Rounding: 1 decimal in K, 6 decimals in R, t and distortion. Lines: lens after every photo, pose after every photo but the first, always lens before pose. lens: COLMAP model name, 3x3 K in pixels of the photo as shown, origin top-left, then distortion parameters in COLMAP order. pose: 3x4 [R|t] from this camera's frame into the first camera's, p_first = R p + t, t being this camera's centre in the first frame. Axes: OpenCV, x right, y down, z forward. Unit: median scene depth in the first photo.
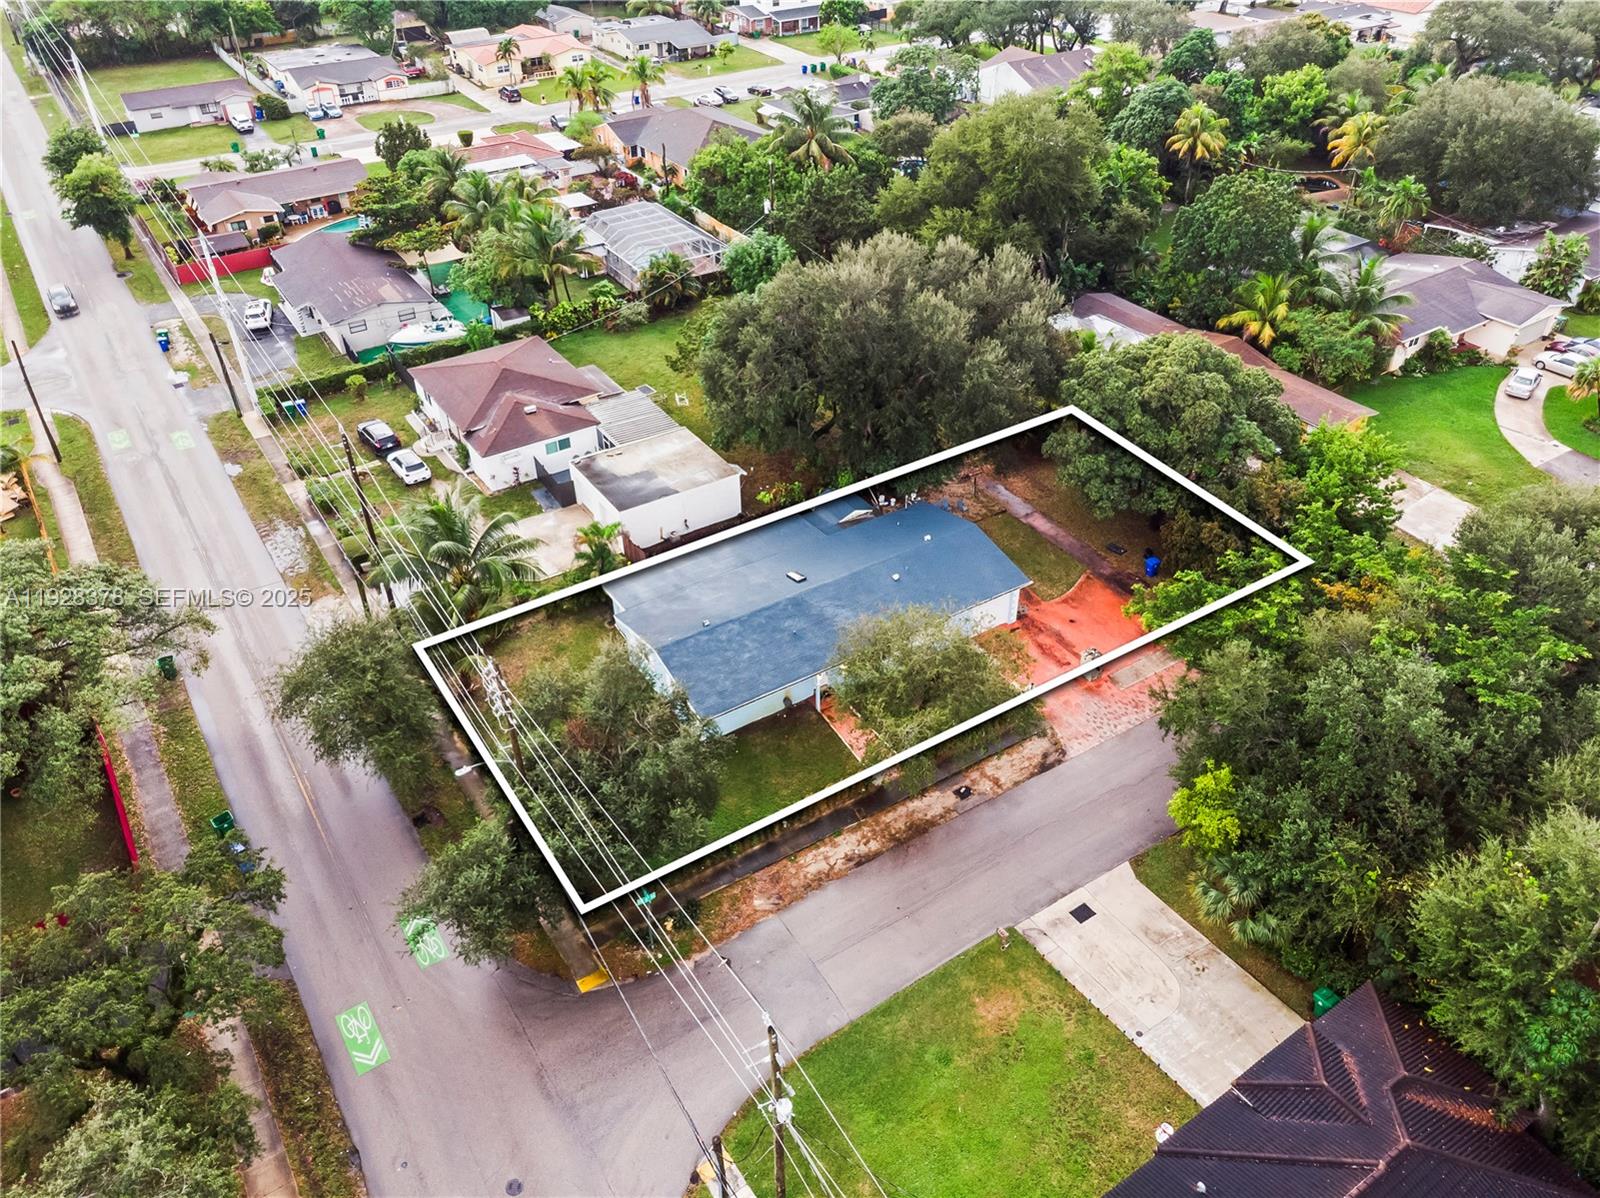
lens RADIAL K [[1174.7, 0, 807.7], [0, 1174.7, 595.1], [0, 0, 1]] dist [-0.000004, 0.001341]
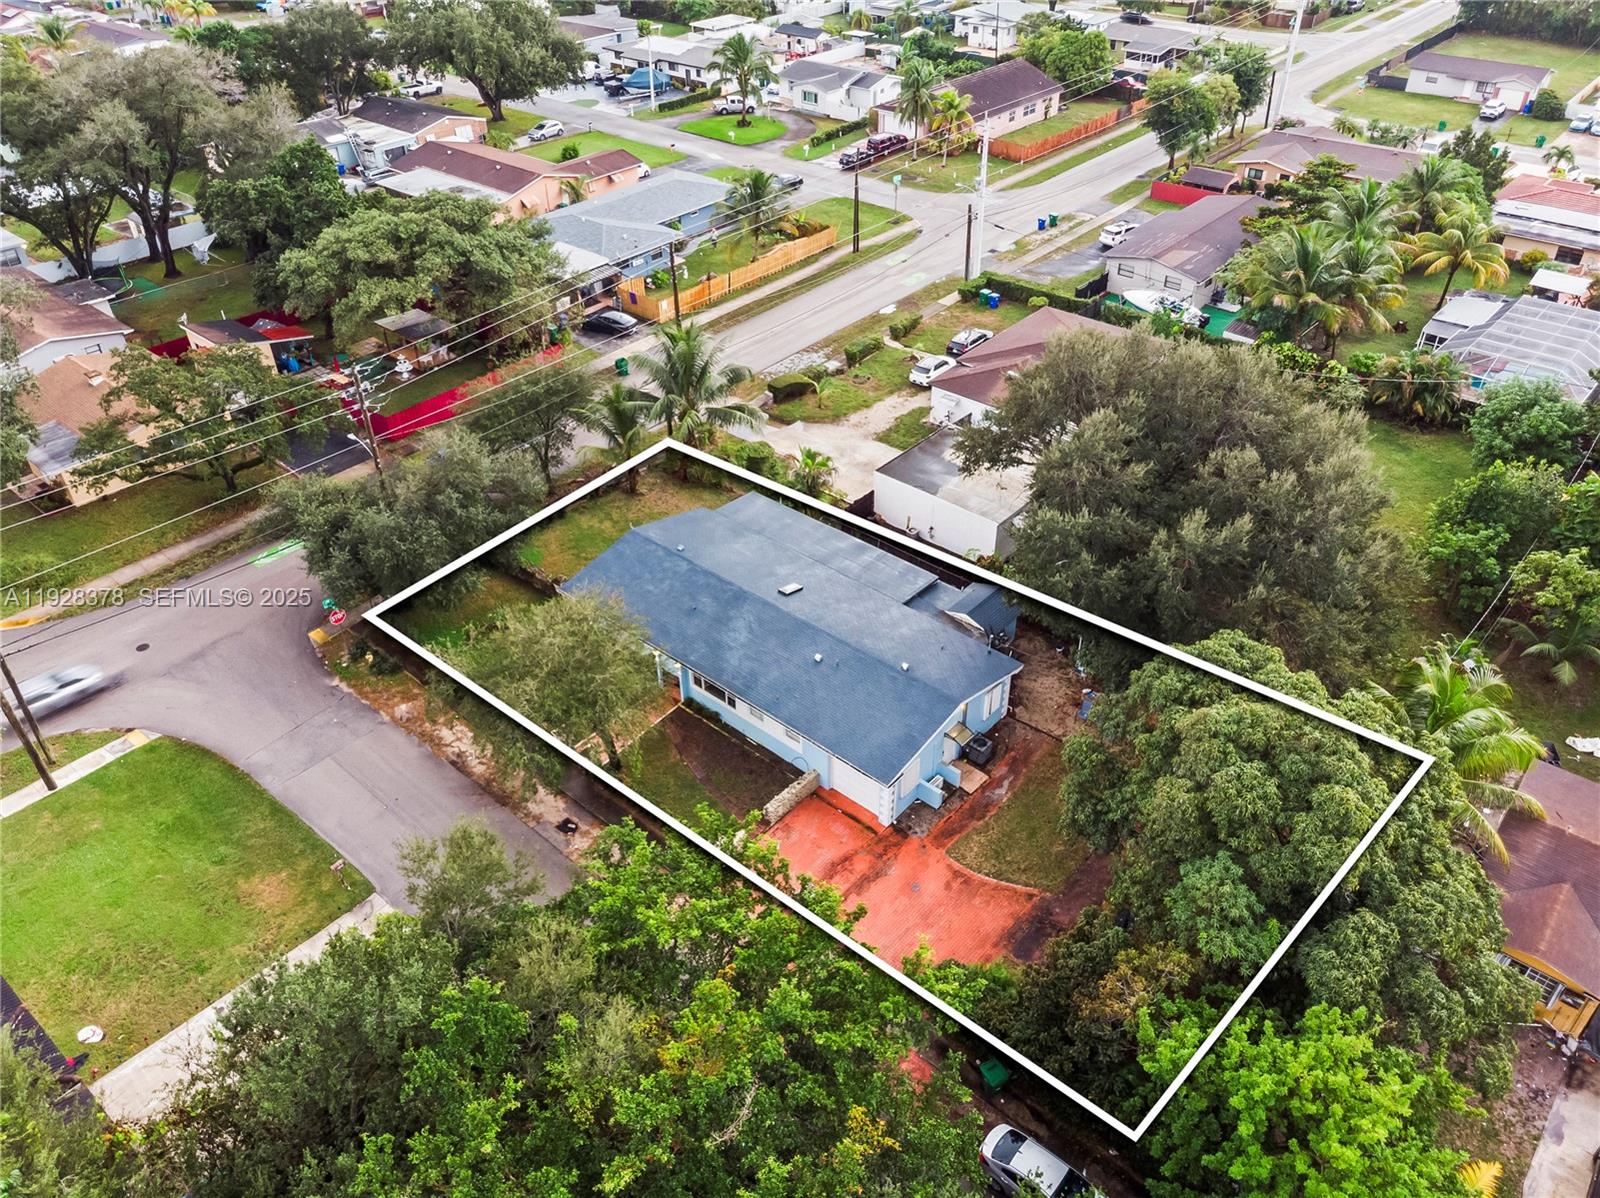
lens RADIAL K [[1174.7, 0, 807.7], [0, 1174.7, 595.1], [0, 0, 1]] dist [-0.000004, 0.001341]
pose [[0.280131, 0.580062, -0.764889, 0.730370], [-0.572067, 0.740727, 0.352226, -0.361168], [0.770886, 0.338898, 0.539335, 0.584088]]
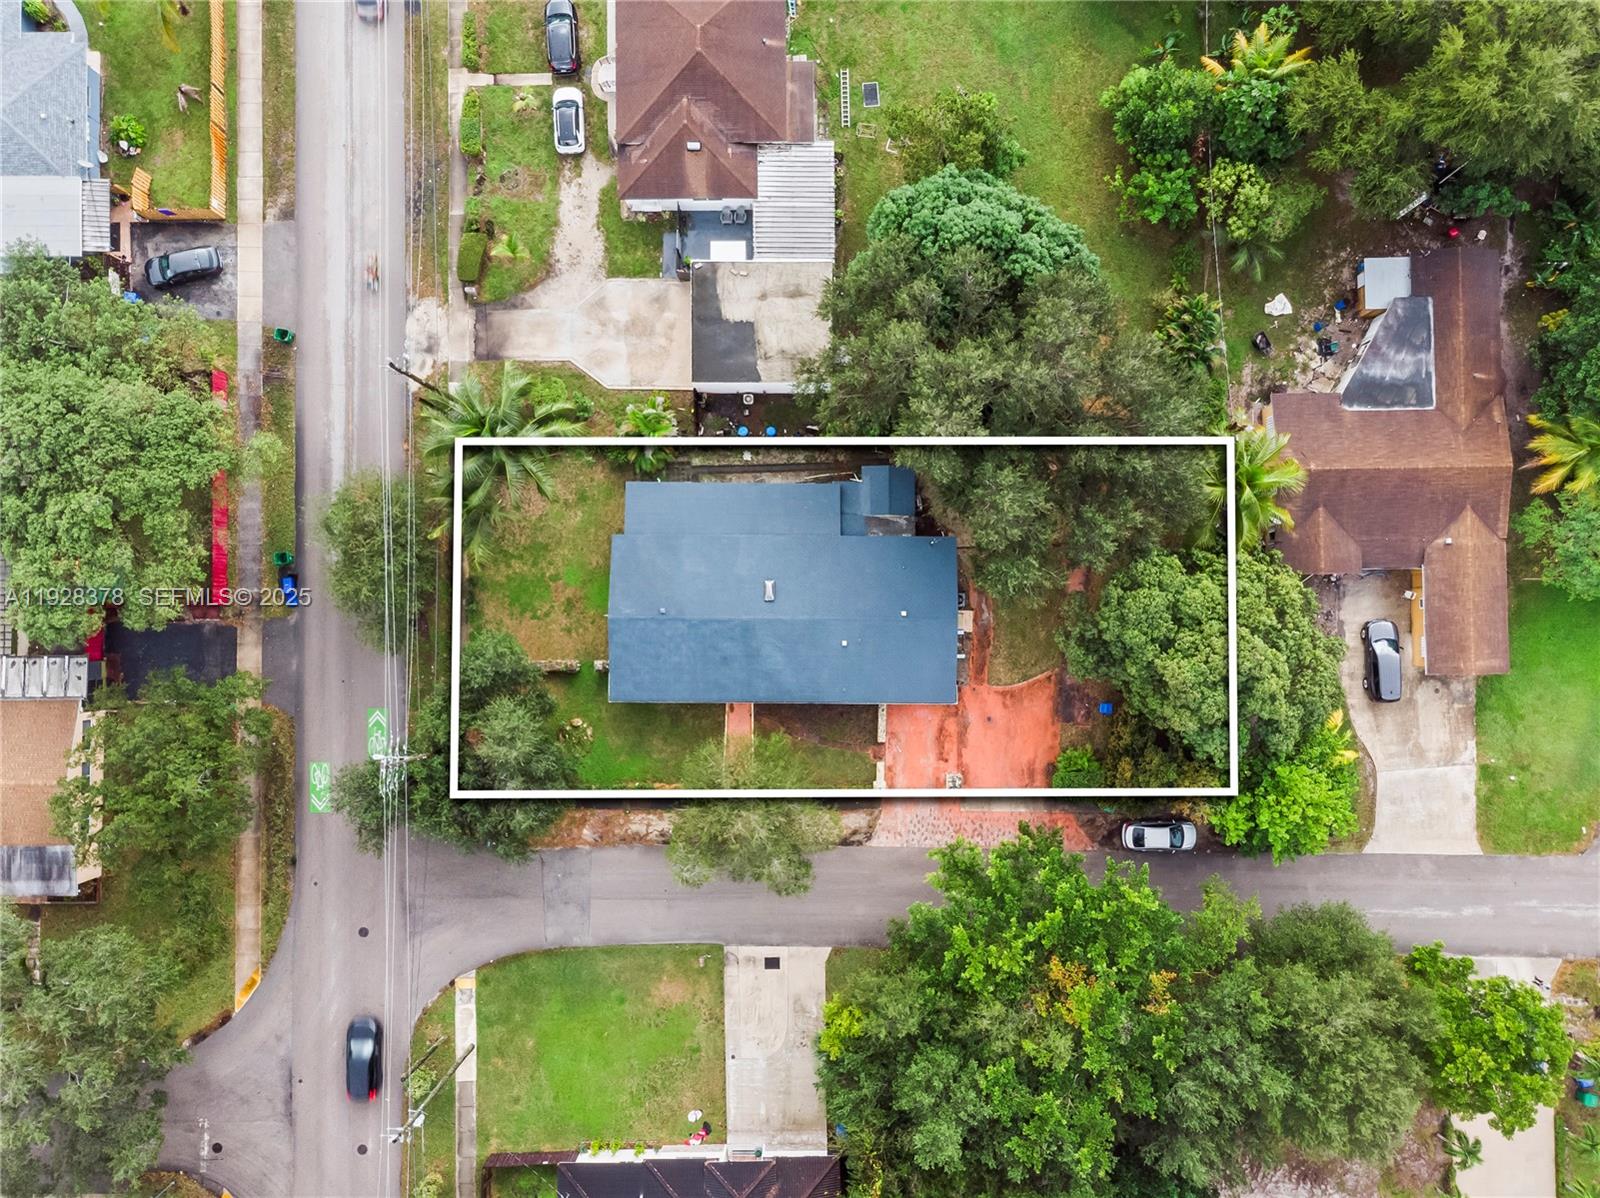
lens RADIAL K [[1174.7, 0, 807.7], [0, 1174.7, 595.1], [0, 0, 1]] dist [-0.000004, 0.001341]
pose [[0.839773, 0.542833, -0.010615, 0.036969], [-0.330178, 0.526116, 0.783699, -0.953451], [0.431003, -0.654625, 0.621050, 0.369259]]
